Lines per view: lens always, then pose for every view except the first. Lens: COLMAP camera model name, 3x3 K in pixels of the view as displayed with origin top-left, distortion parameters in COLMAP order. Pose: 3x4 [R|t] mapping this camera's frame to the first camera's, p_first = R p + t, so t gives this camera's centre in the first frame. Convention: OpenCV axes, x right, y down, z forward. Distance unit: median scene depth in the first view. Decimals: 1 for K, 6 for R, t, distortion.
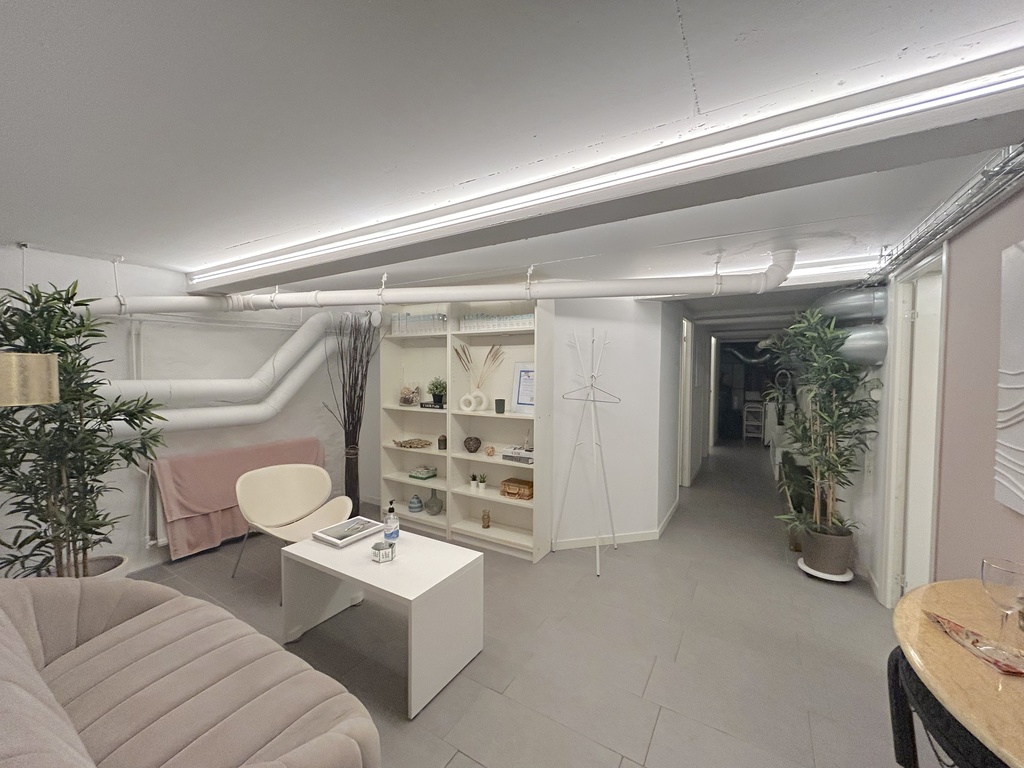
lens RADIAL K [[413.4, 0, 512.0], [0, 413.4, 383.7], [0, 0, 1]] dist [-0.000421, 0.000343]
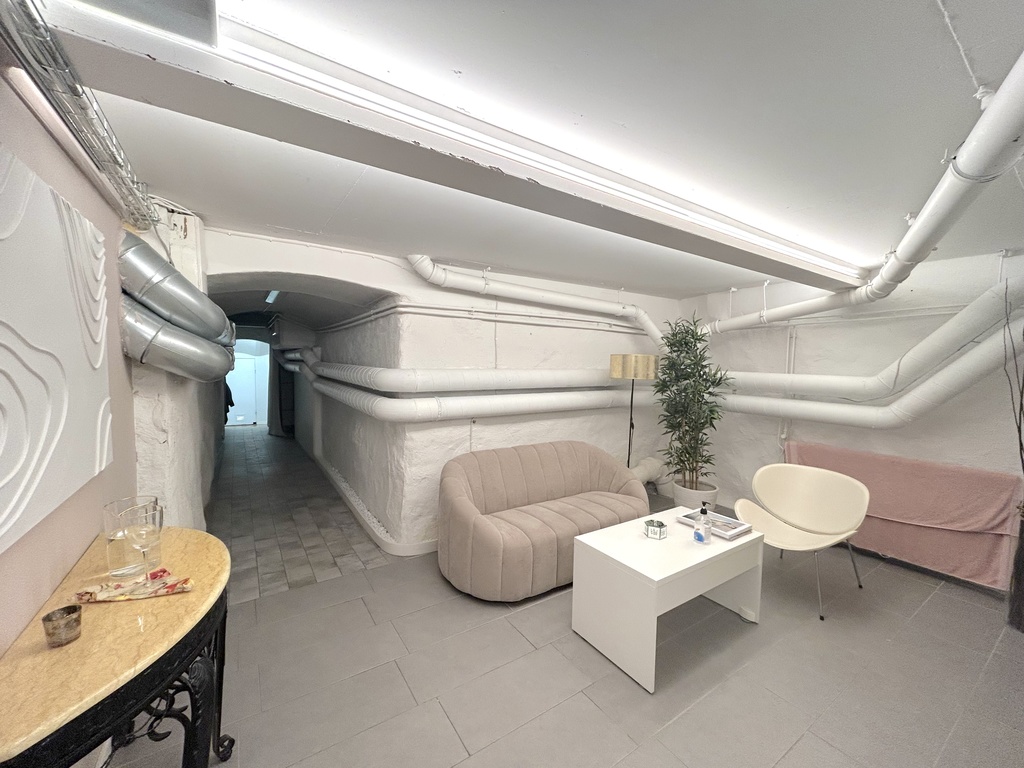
lens RADIAL K [[413.4, 0, 513.1], [0, 413.4, 384.4], [0, 0, 1]] dist [-0.000421, 0.000343]
pose [[-0.420764, 0.036376, -0.906441, 0.543499], [-0.050643, 0.996696, 0.063507, -0.013589], [0.905756, 0.072626, -0.417531, 0.732822]]
